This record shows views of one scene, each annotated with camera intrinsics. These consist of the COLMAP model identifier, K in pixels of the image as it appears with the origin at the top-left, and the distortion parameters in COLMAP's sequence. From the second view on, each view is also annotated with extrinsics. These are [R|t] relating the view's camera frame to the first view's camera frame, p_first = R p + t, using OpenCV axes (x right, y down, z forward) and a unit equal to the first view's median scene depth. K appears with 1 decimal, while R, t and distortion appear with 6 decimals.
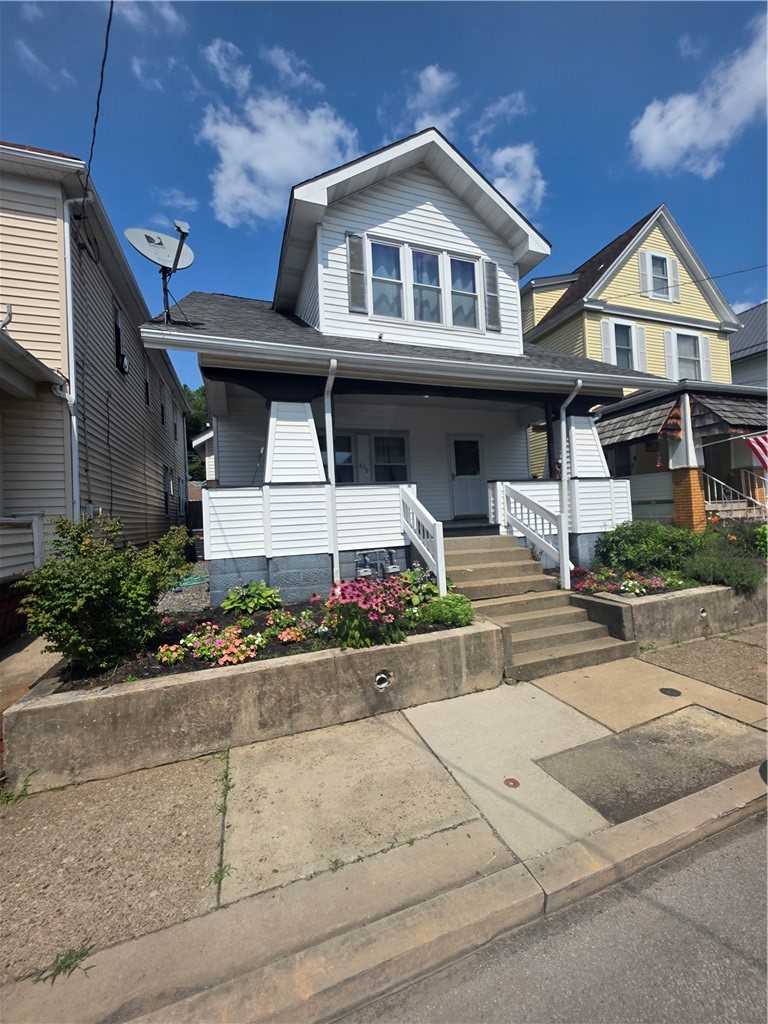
lens RADIAL K [[412.6, 0, 383.5], [0, 412.6, 502.9], [0, 0, 1]] dist [0.000618, -0.000660]
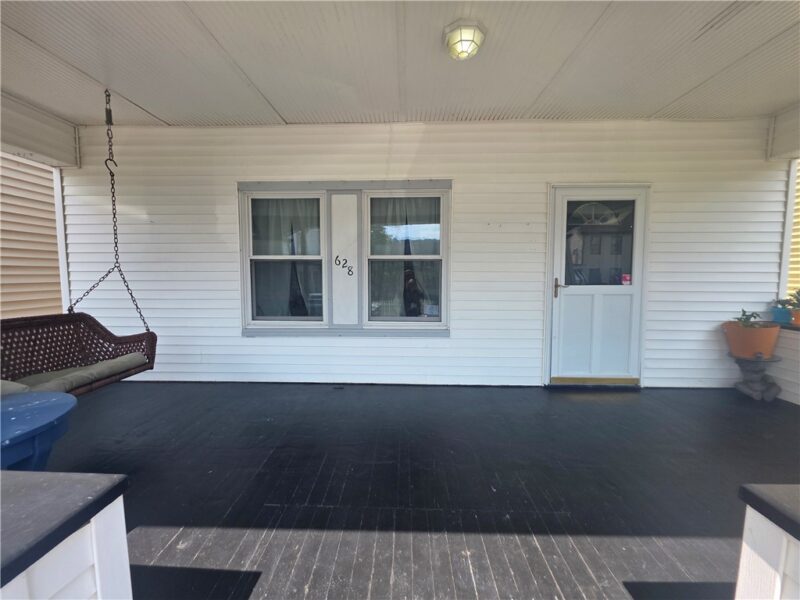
lens RADIAL K [[322.4, 0, 399.0], [0, 322.4, 294.1], [0, 0, 1]] dist [0.000618, -0.000660]
pose [[0.929935, 0.070513, -0.360901, 0.193432], [-0.032418, 0.993342, 0.110547, -0.124447], [0.366293, -0.091102, 0.926029, 0.885243]]
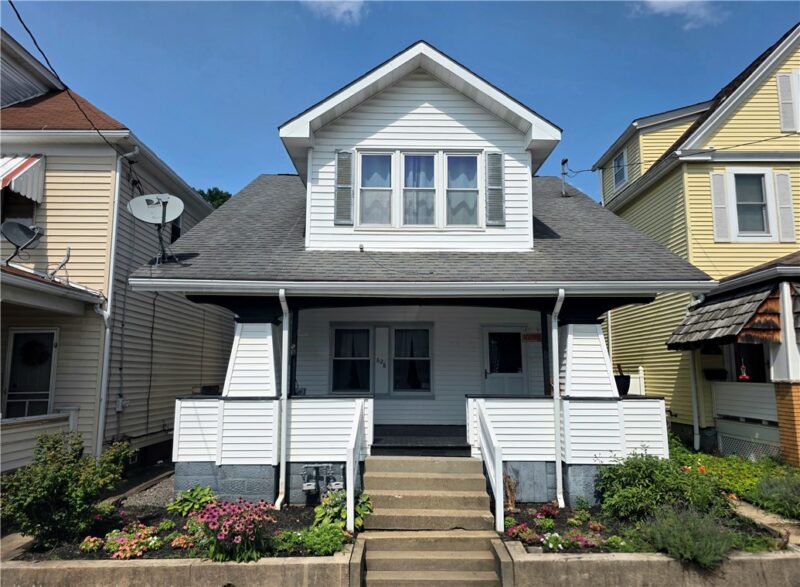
lens RADIAL K [[547.8, 0, 400.0], [0, 547.8, 293.5], [0, 0, 1]] dist [0.043591, -0.035457]
pose [[0.943107, 0.000079, -0.332488, 0.536152], [-0.035161, 0.994416, -0.099499, -0.155837], [0.330624, 0.105529, 0.937844, -0.232852]]
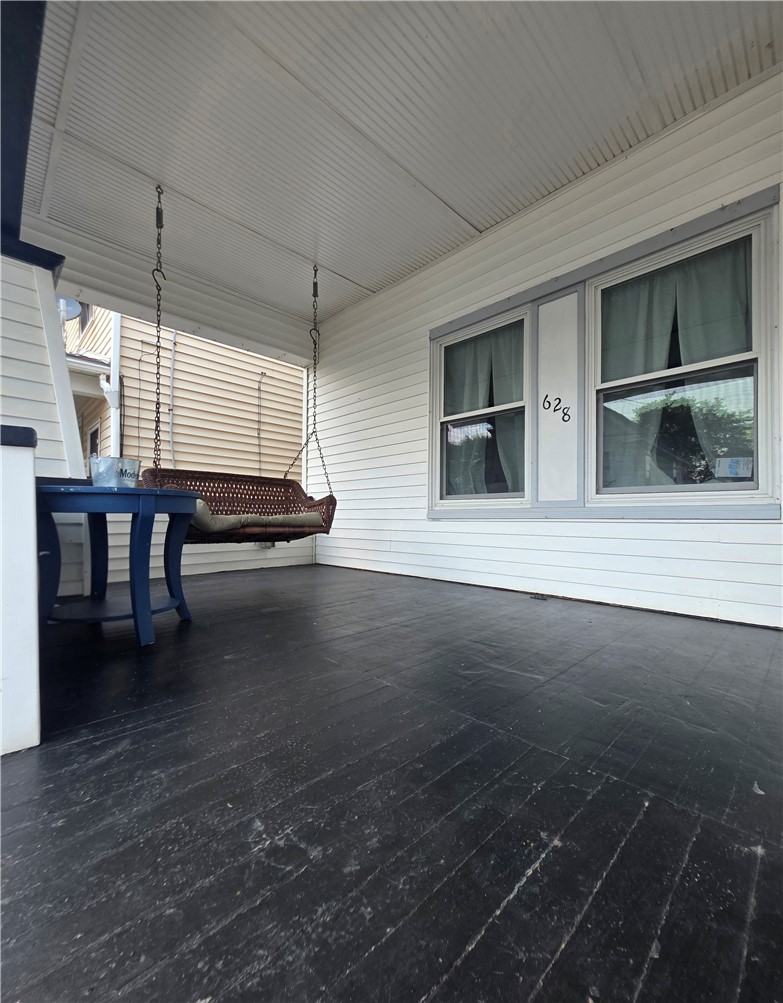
lens RADIAL K [[423.0, 0, 394.3], [0, 423.0, 512.2], [0, 0, 1]] dist [-0.000505, -0.000011]
pose [[0.417643, 0.030936, -0.908084, 0.244474], [-0.003911, 0.999472, 0.032250, -0.023358], [0.908603, -0.009918, 0.417544, 0.997754]]
